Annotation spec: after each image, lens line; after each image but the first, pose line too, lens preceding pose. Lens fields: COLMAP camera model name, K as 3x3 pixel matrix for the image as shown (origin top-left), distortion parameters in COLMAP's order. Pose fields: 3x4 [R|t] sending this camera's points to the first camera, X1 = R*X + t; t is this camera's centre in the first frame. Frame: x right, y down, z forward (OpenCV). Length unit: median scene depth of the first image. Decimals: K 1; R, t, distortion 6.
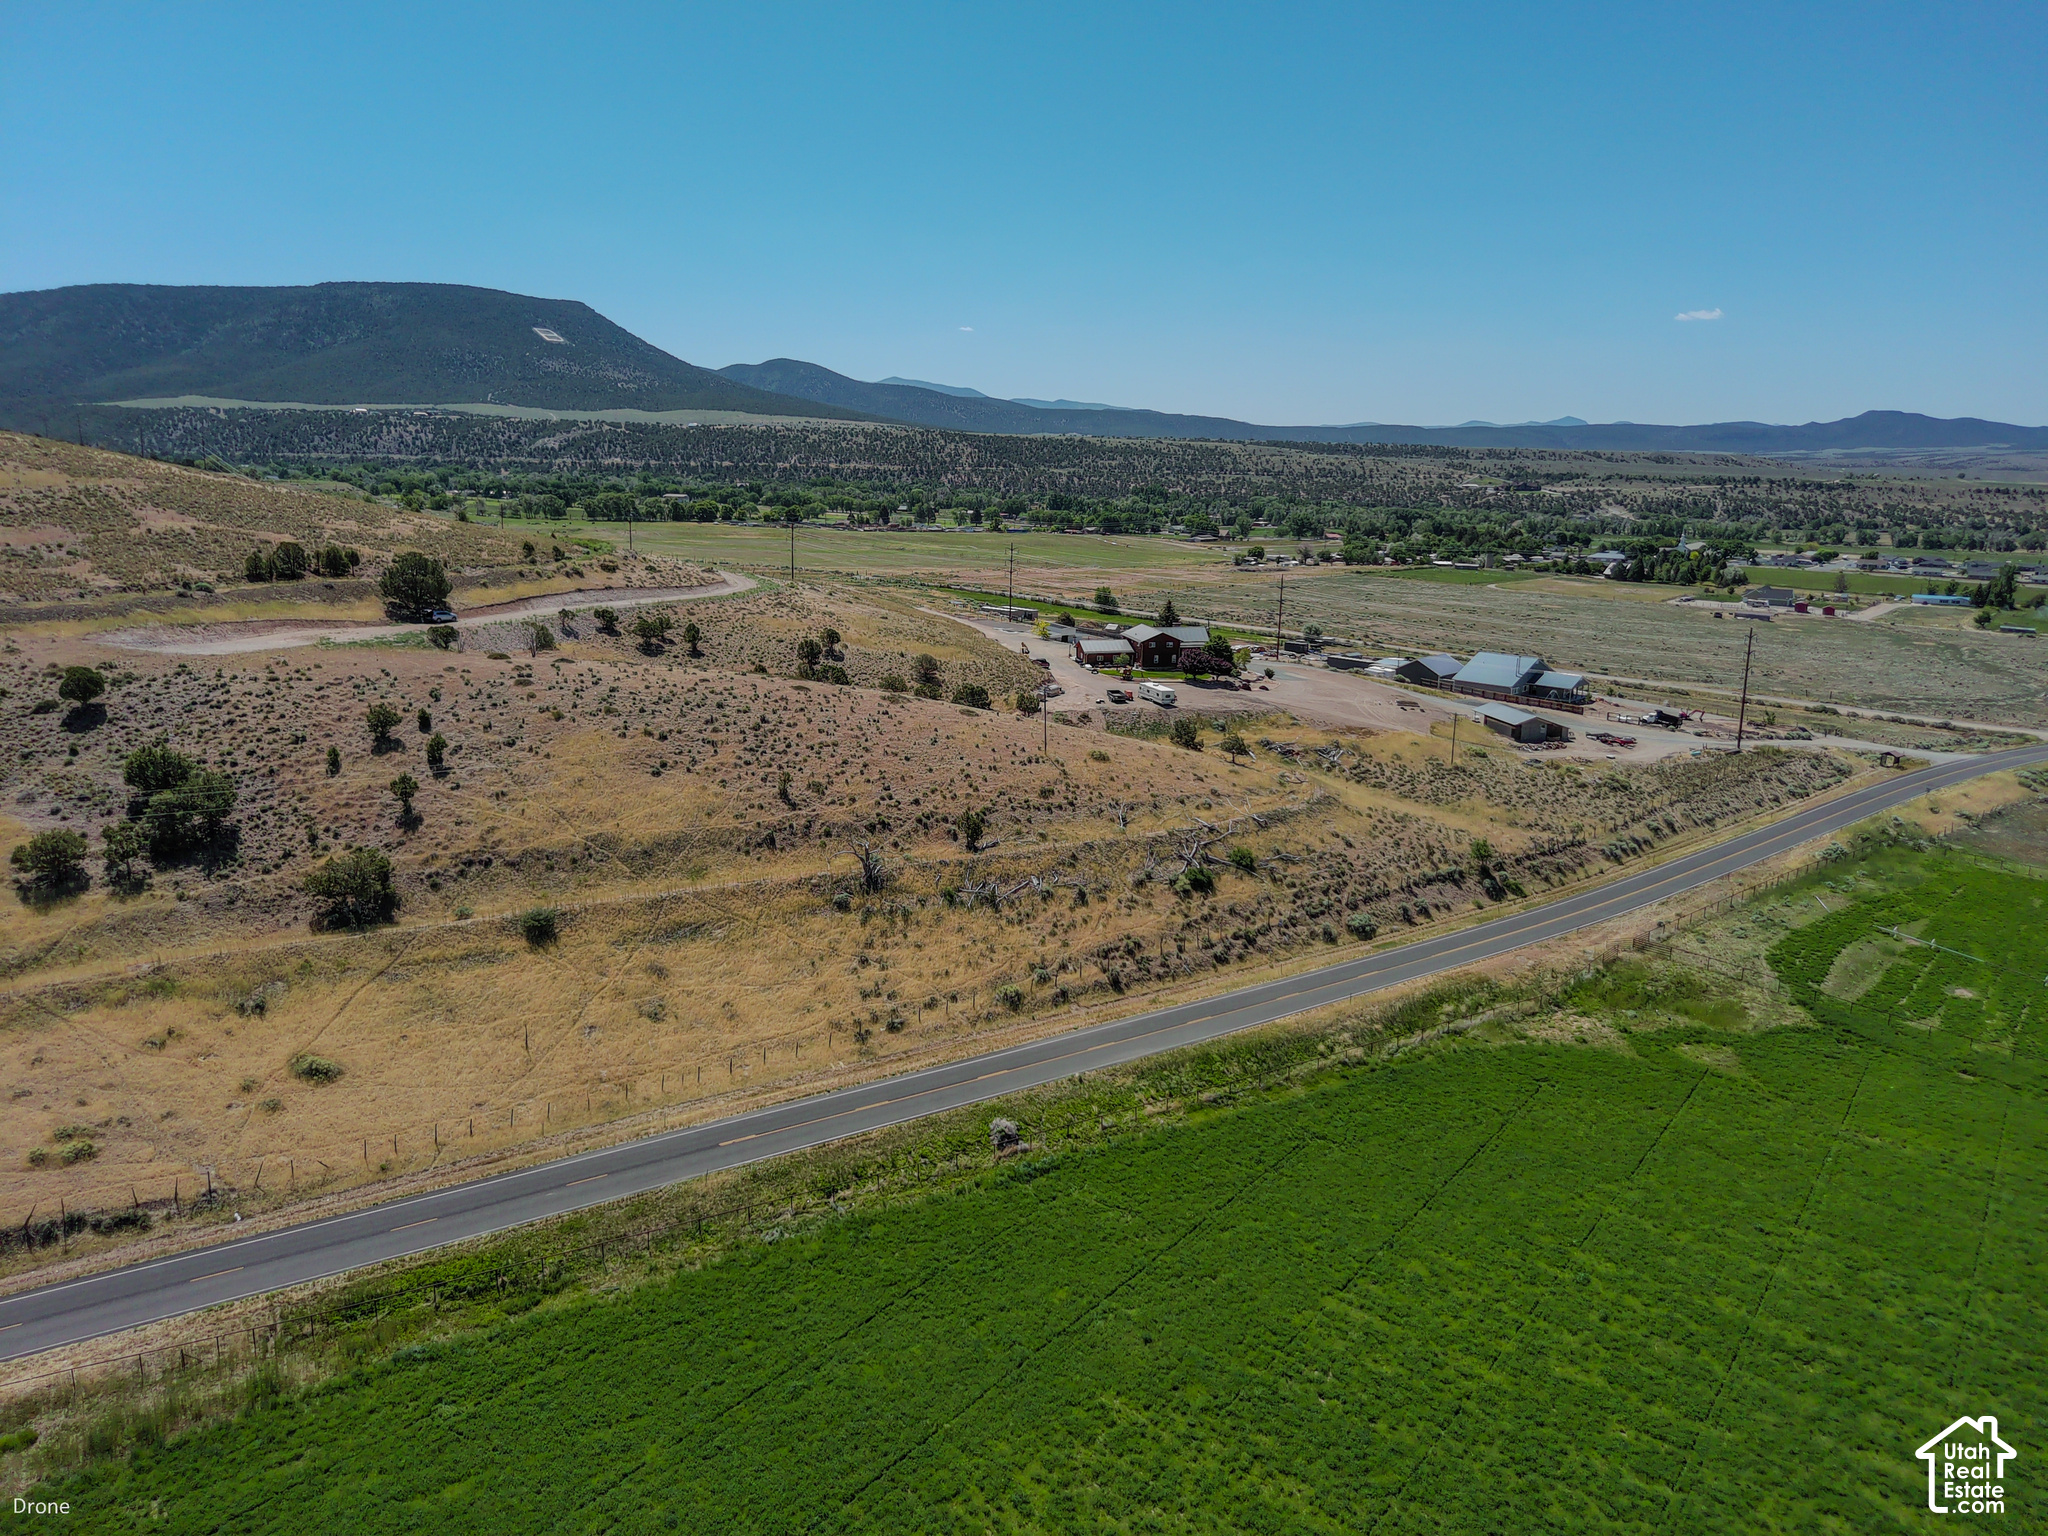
lens RADIAL K [[1390.2, 0, 1022.3], [0, 1390.2, 762.5], [0, 0, 1]] dist [0.029018, -0.026254]
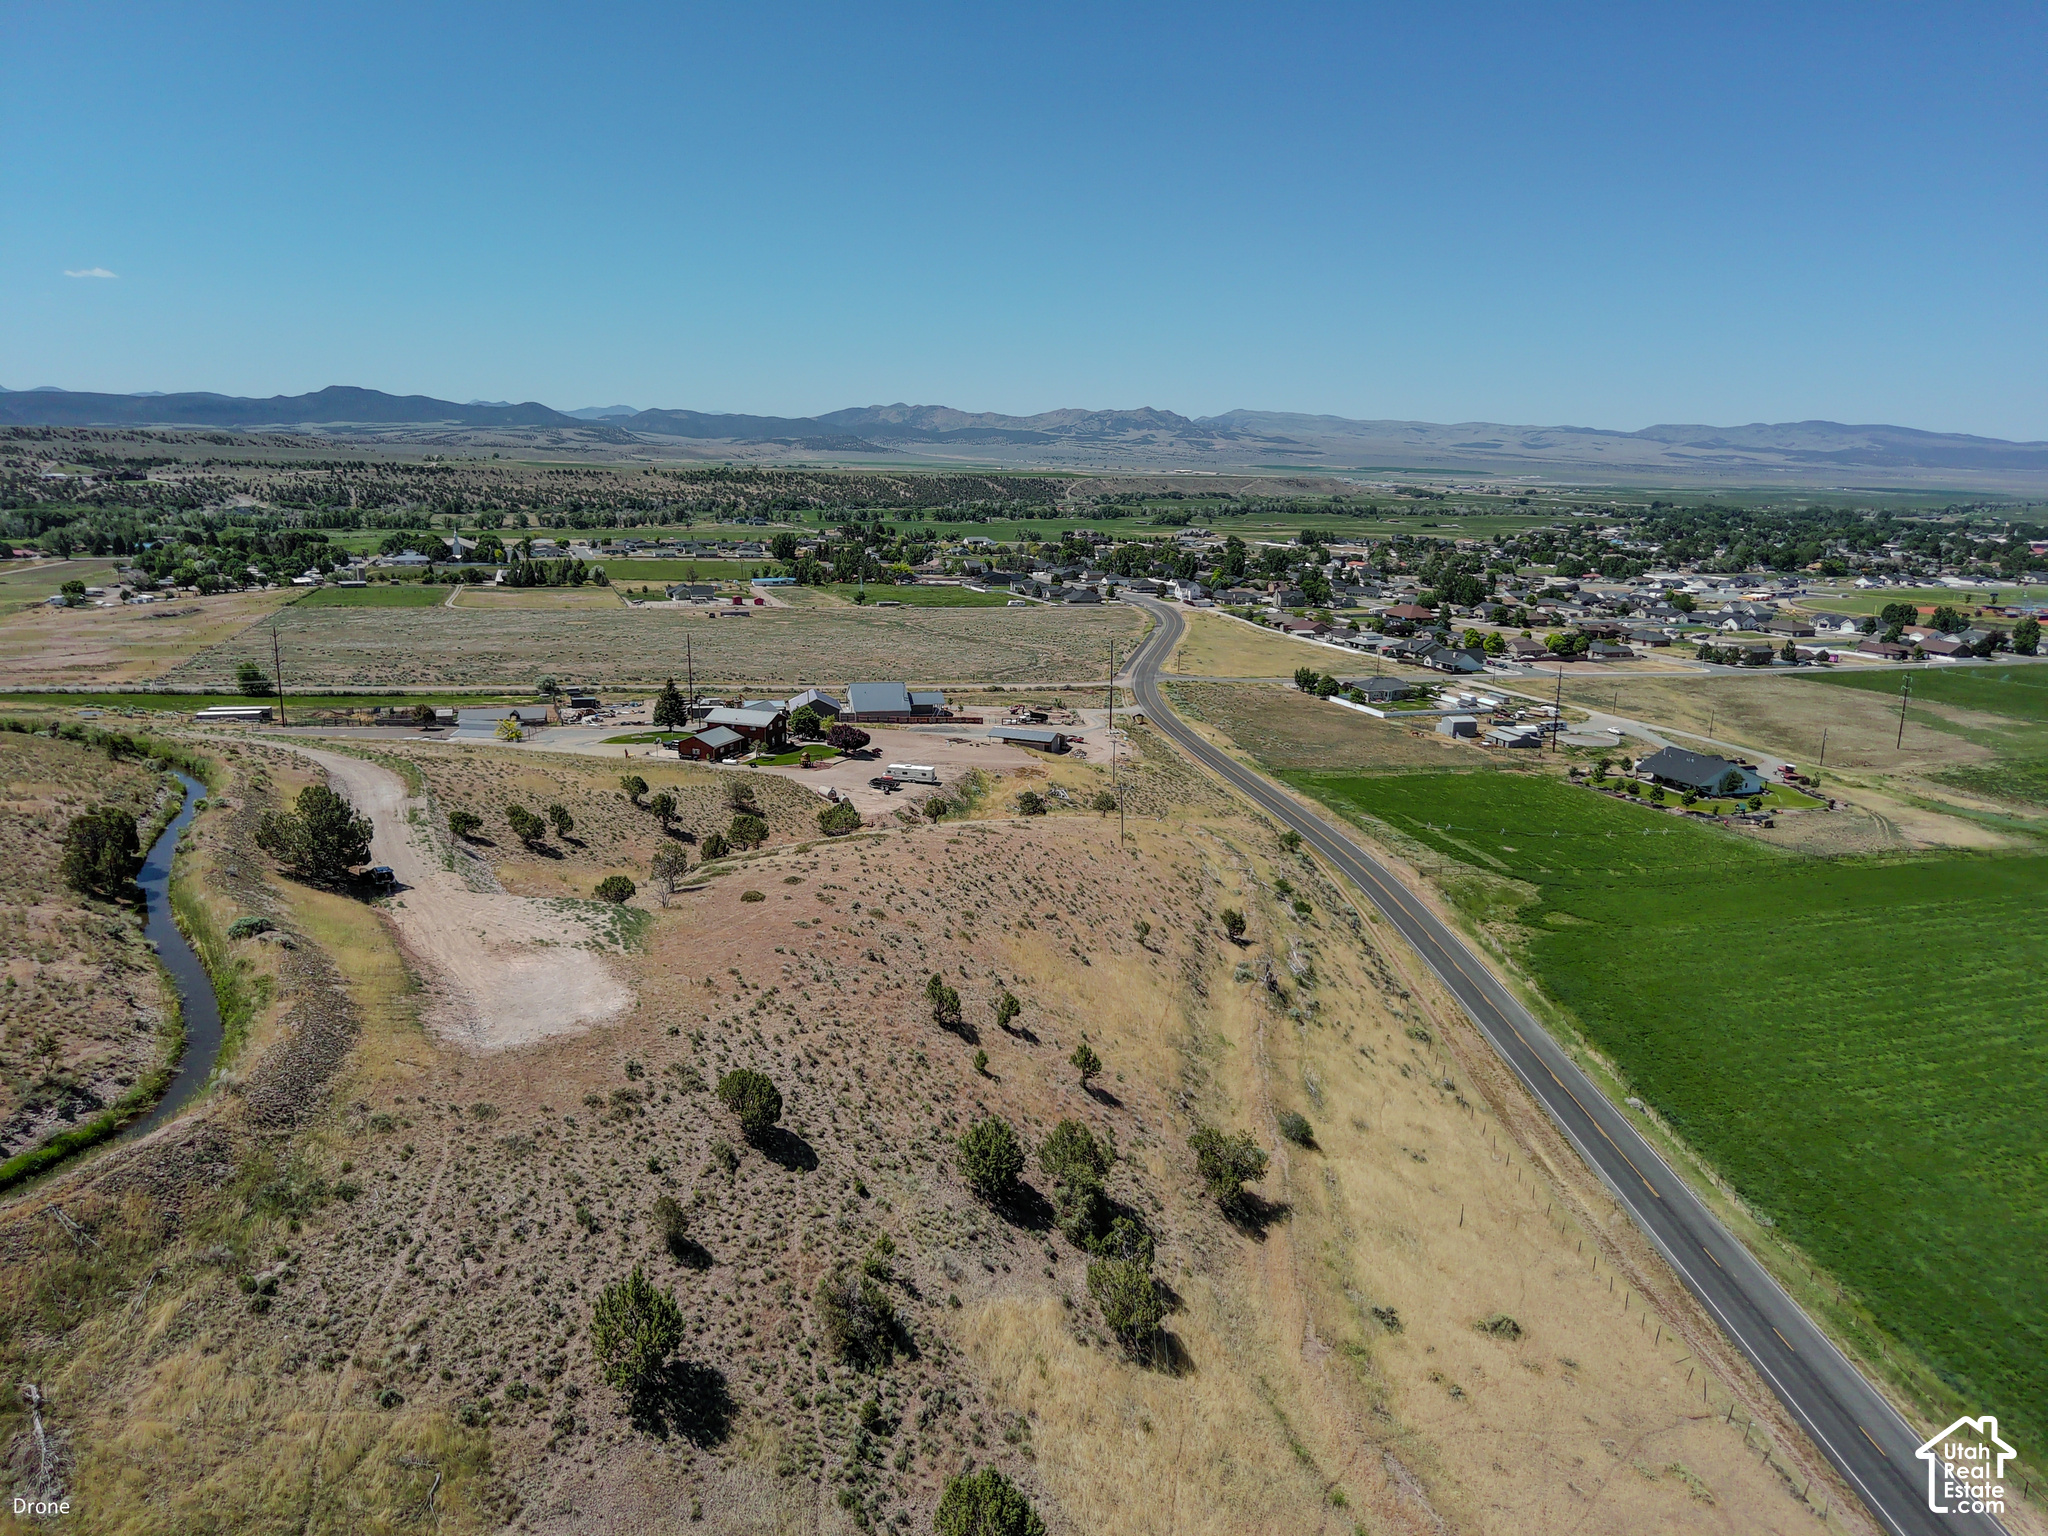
lens RADIAL K [[1390.2, 0, 1022.3], [0, 1390.2, 762.5], [0, 0, 1]] dist [0.029018, -0.026254]
pose [[0.543981, -0.191771, 0.816889, -0.937654], [0.174848, 0.978069, 0.113175, -0.215606], [-0.820678, 0.081266, 0.565582, 0.476179]]
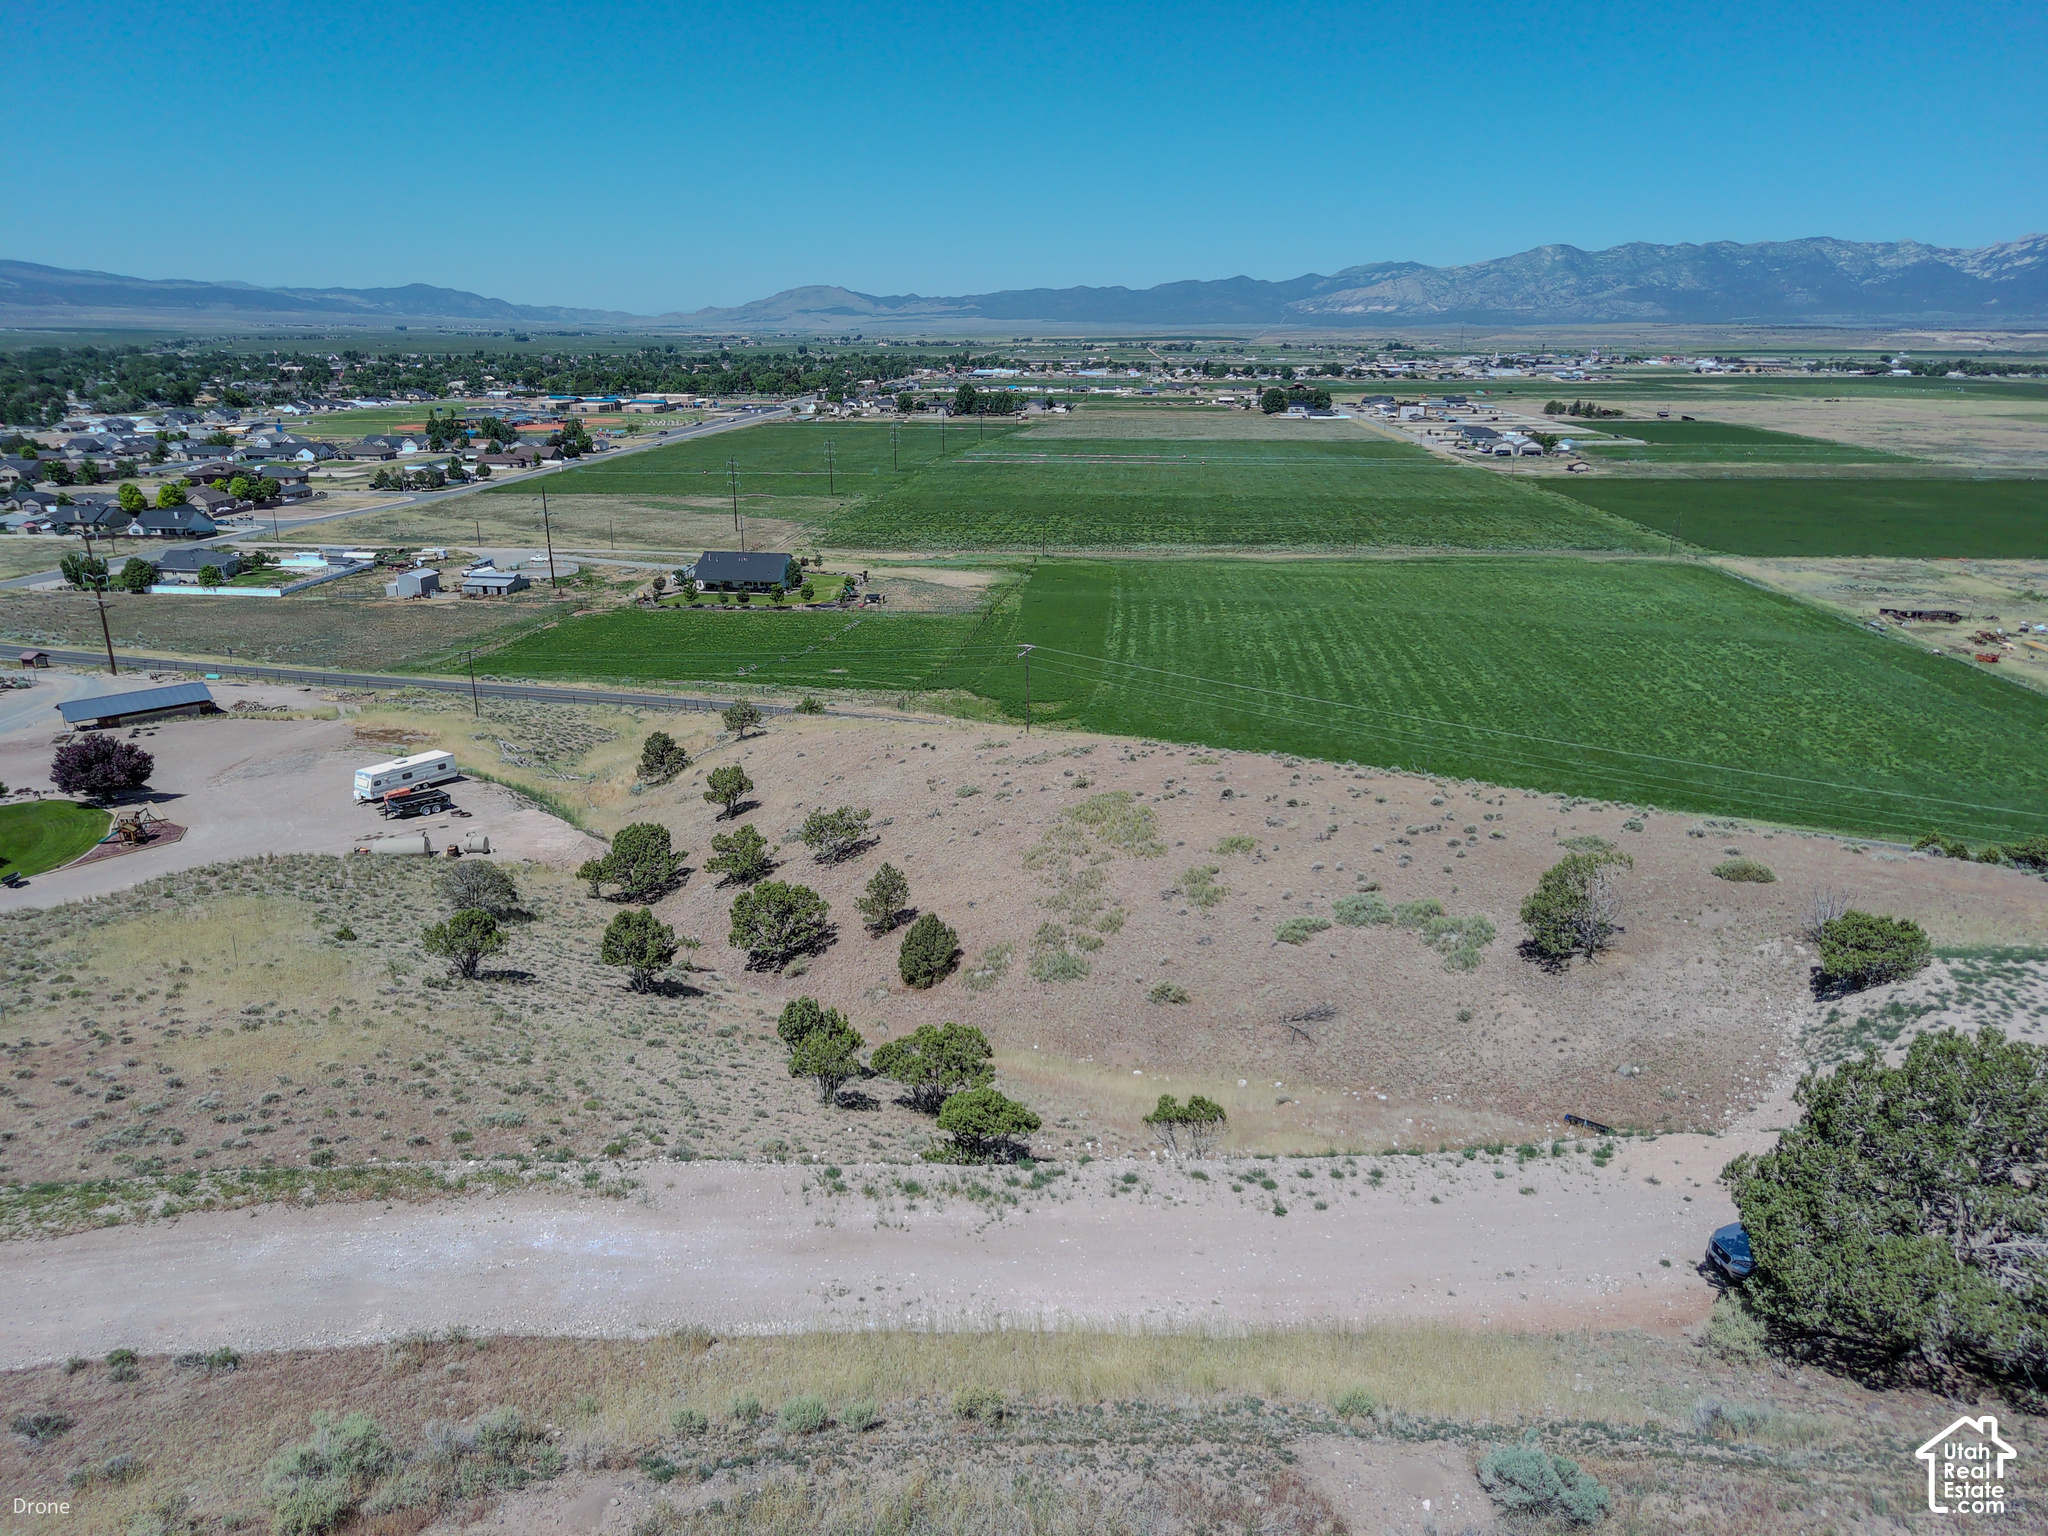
lens RADIAL K [[1385.4, 0, 1021.6], [0, 1385.4, 764.5], [0, 0, 1]] dist [0.039899, -0.034140]
pose [[-0.539628, -0.279262, 0.794238, -0.602779], [0.167531, 0.888899, 0.426371, -0.322569], [-0.825067, 0.363141, -0.432890, 1.398788]]
